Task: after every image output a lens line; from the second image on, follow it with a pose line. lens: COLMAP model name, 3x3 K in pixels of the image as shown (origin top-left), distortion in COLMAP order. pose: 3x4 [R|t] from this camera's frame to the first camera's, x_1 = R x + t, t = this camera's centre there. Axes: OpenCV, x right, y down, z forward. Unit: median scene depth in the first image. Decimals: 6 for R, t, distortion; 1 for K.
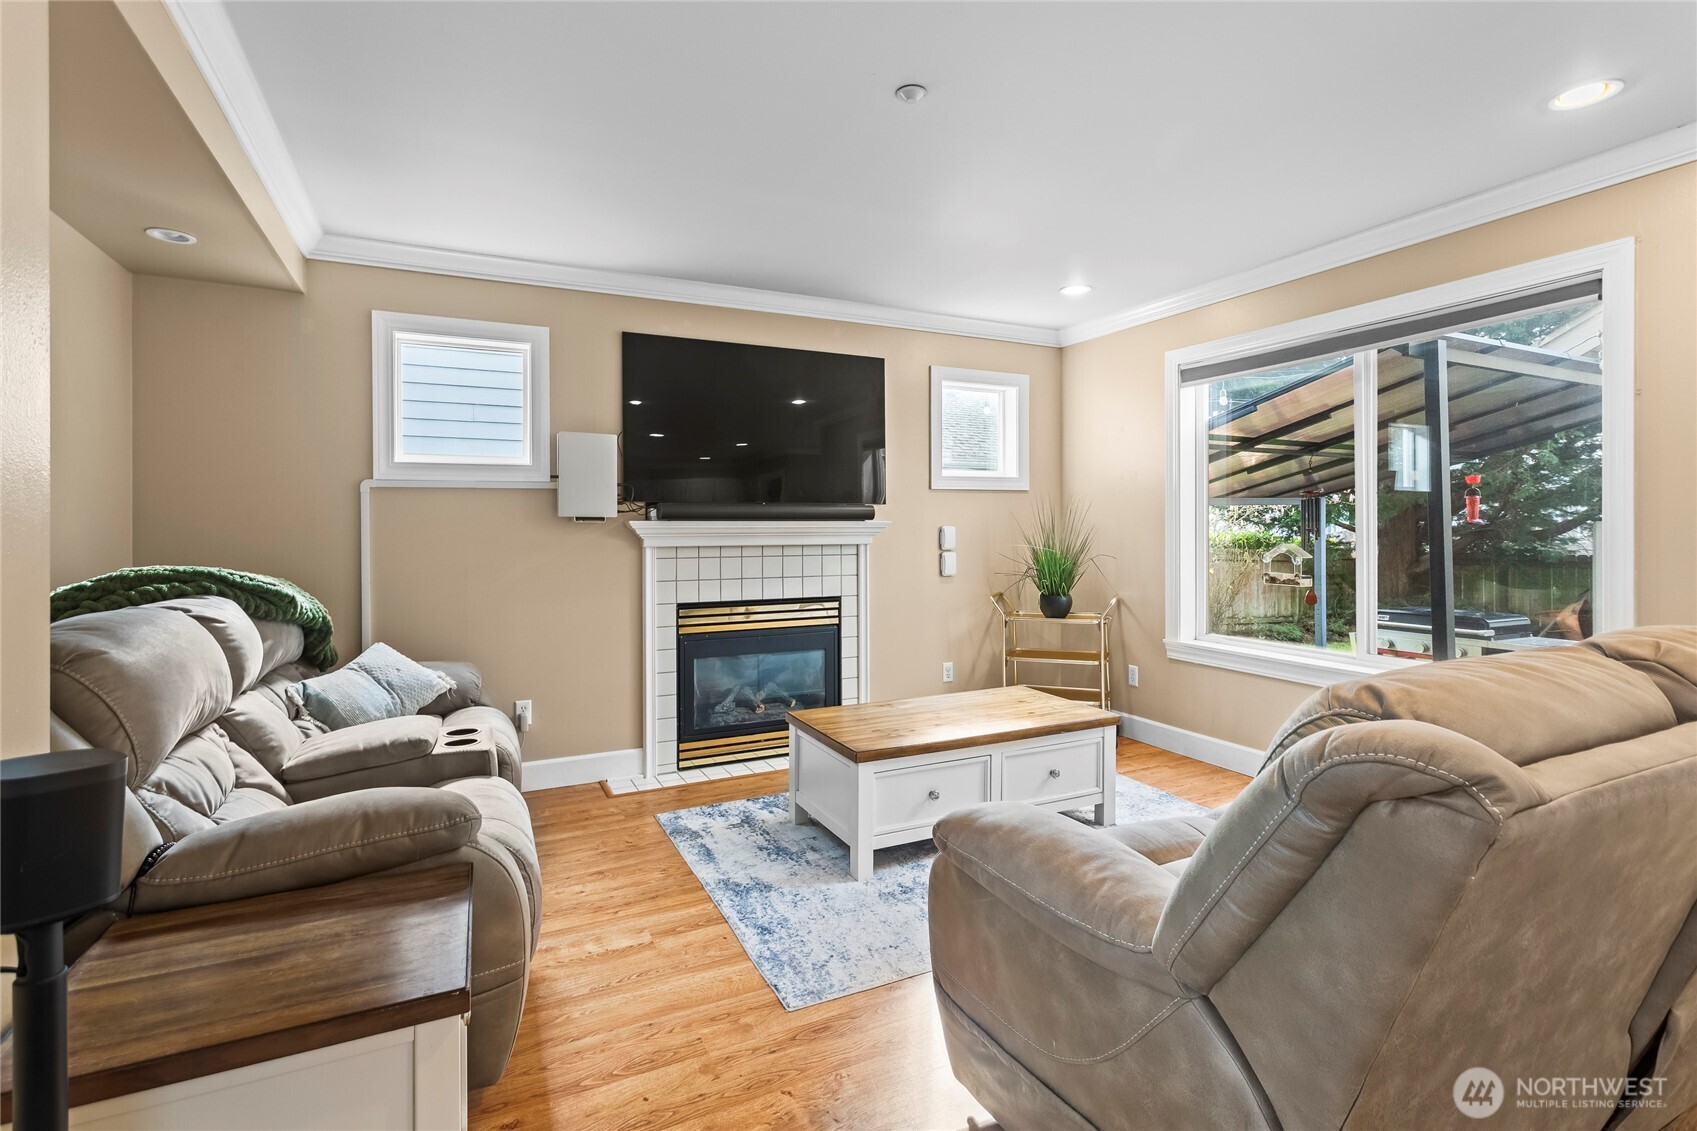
lens RADIAL K [[809.6, 0, 841.9], [0, 809.6, 520.0], [0, 0, 1]] dist [0.001498, 0.003225]
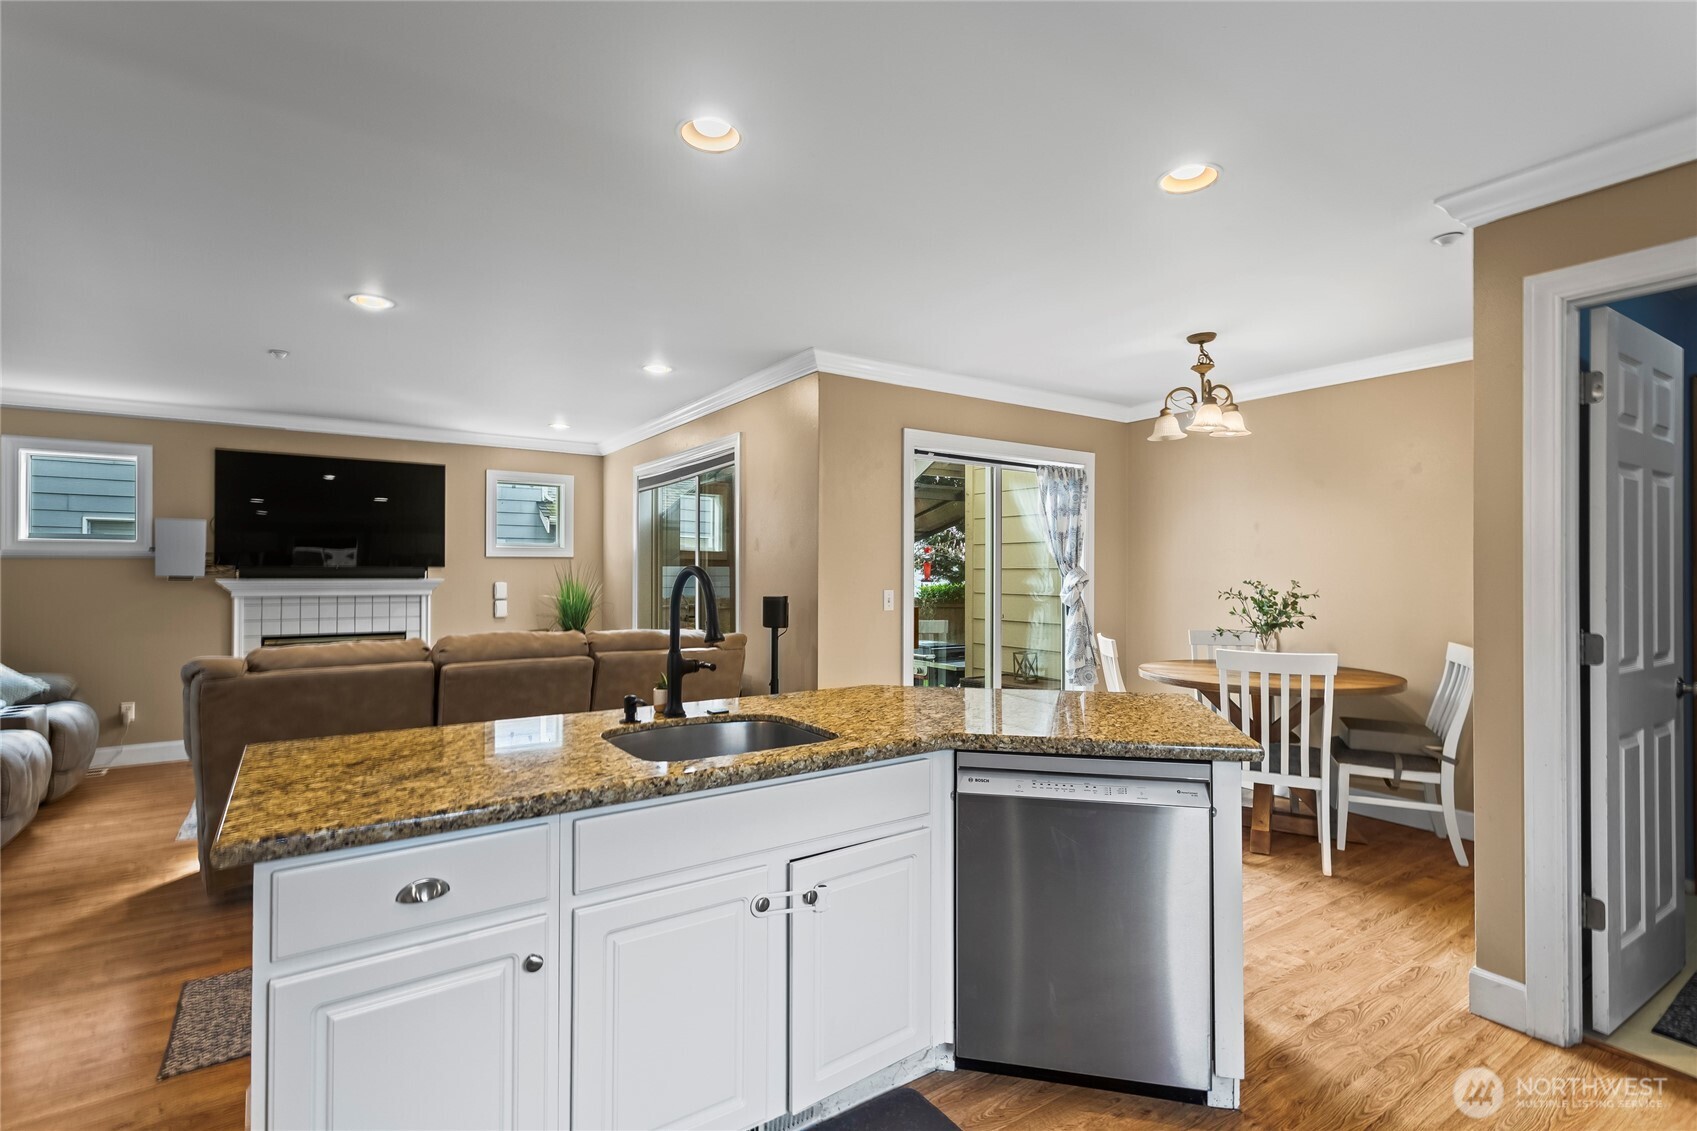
lens RADIAL K [[809.6, 0, 857.0], [0, 809.6, 571.5], [0, 0, 1]] dist [0.001498, 0.003225]
pose [[0.989840, 0.004097, 0.142128, 0.655947], [-0.004402, 0.999989, 0.001832, -0.020294], [-0.142119, -0.002439, 0.989847, -0.593604]]
